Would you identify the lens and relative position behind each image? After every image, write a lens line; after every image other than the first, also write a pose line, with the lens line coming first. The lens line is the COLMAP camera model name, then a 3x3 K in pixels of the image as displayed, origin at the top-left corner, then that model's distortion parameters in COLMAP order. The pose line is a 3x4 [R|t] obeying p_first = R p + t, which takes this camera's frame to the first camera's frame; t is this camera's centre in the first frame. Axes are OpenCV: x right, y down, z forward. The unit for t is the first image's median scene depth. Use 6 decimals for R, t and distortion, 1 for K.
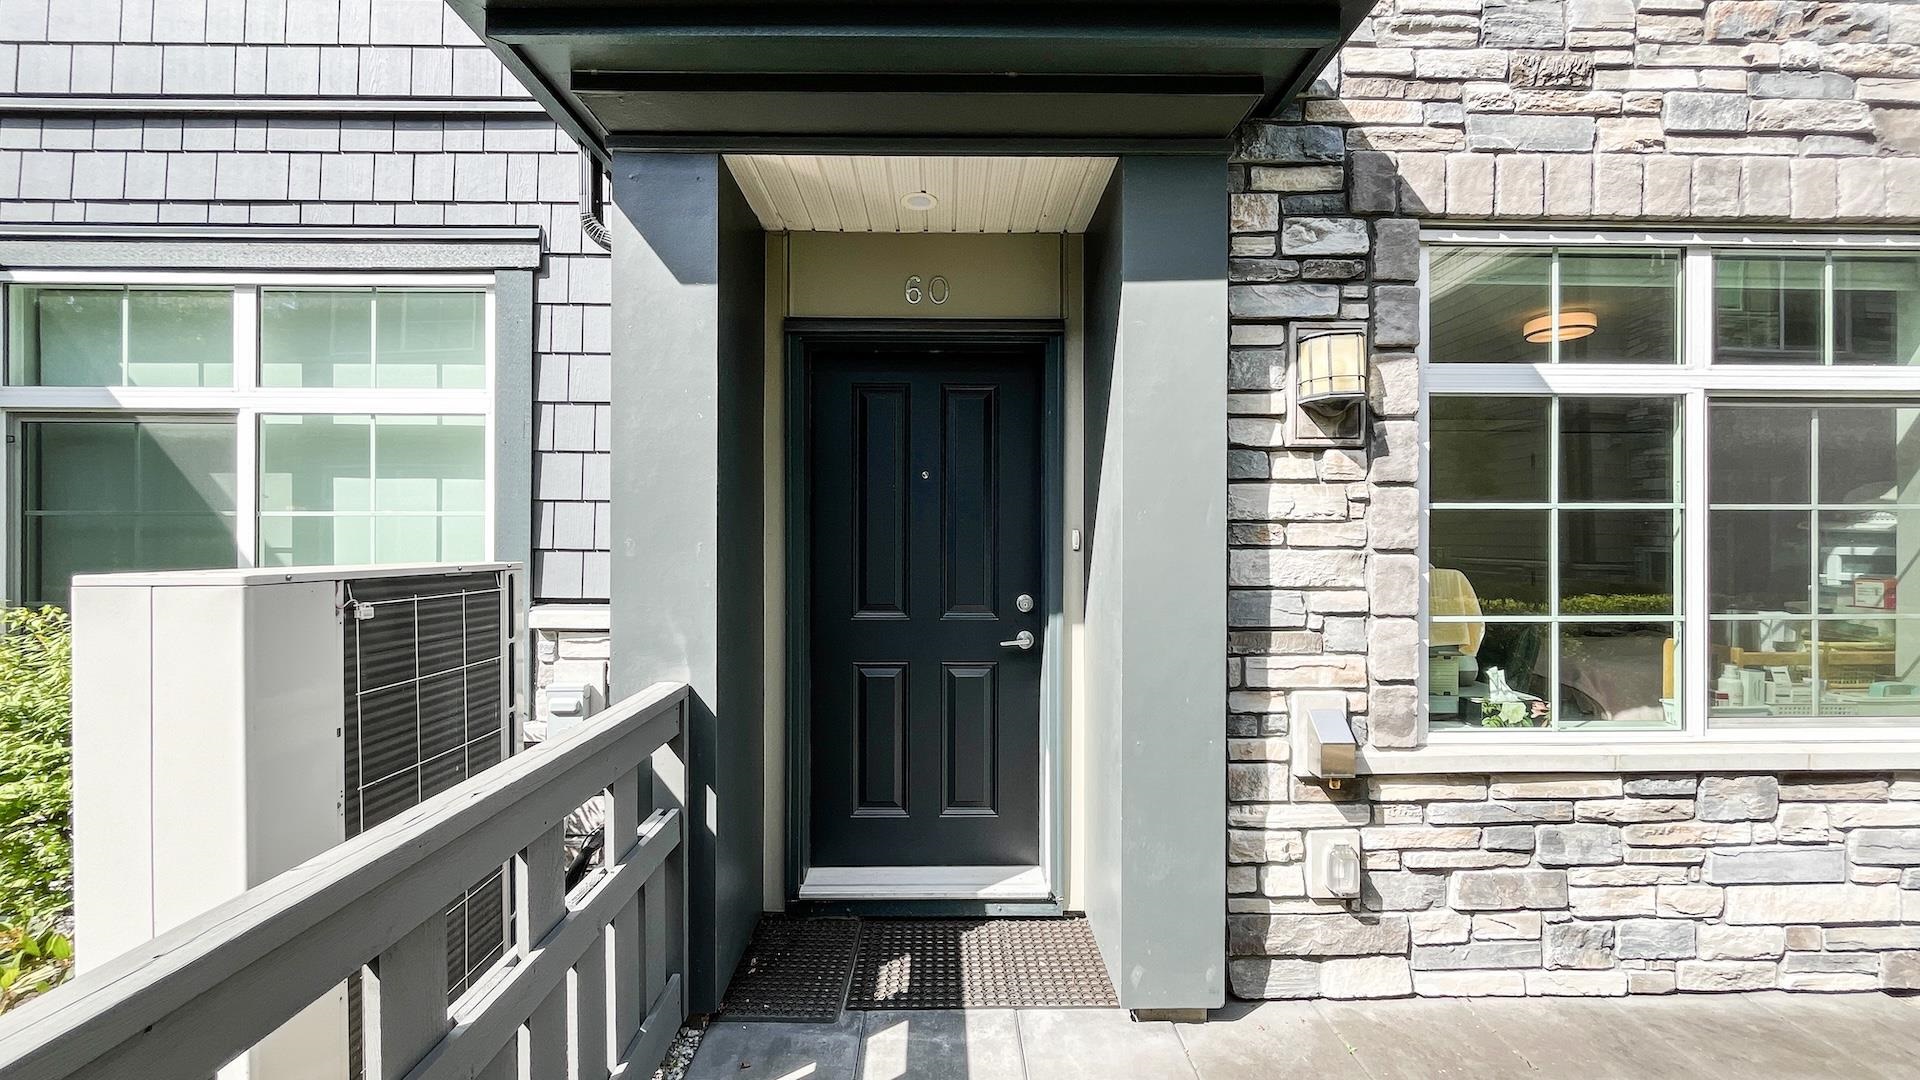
lens RADIAL K [[784.8, 0, 960.0], [0, 784.8, 540.0], [0, 0, 1]] dist [-0.001381, -0.000067]
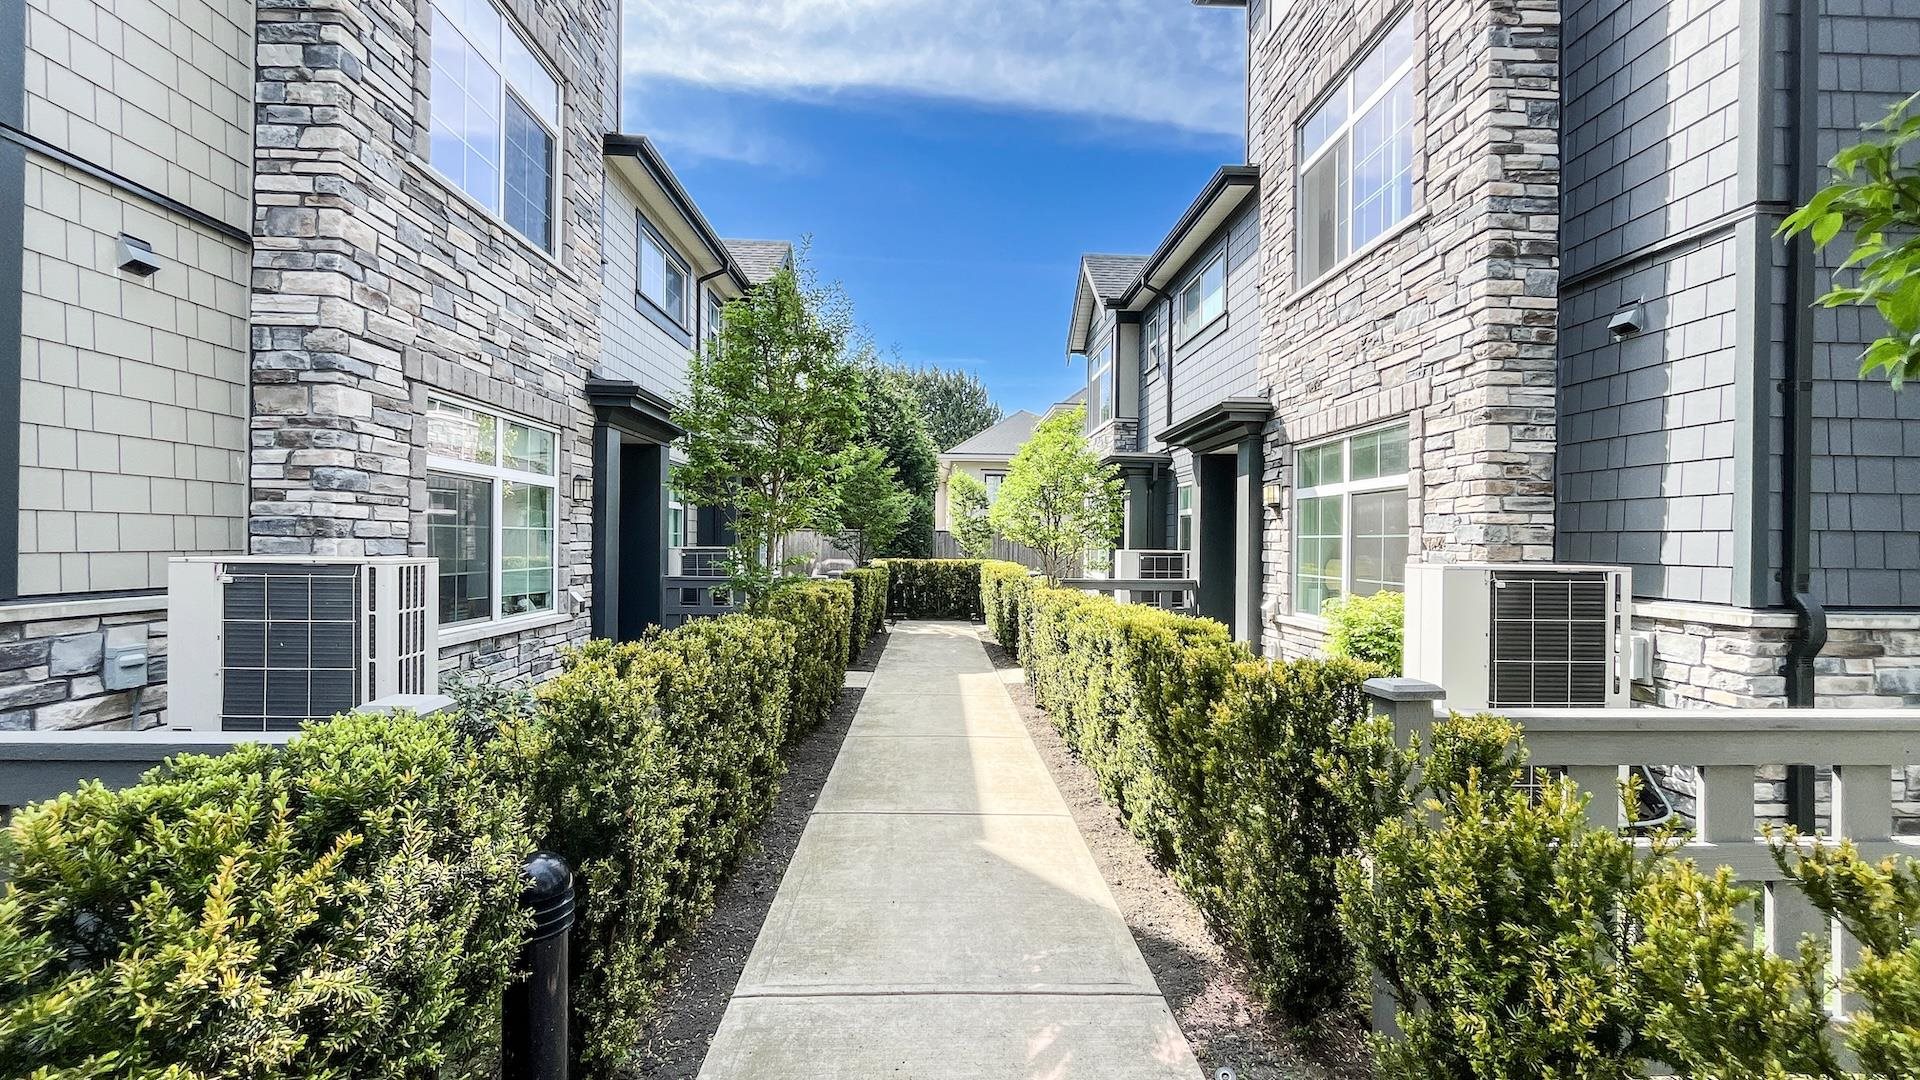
lens RADIAL K [[784.8, 0, 960.0], [0, 784.8, 540.0], [0, 0, 1]] dist [-0.001381, -0.000067]
pose [[0.015143, 0.002670, -0.999882, 3.538090], [-0.010100, 0.999946, 0.002517, -0.025624], [0.999834, 0.010060, 0.015170, -0.324279]]
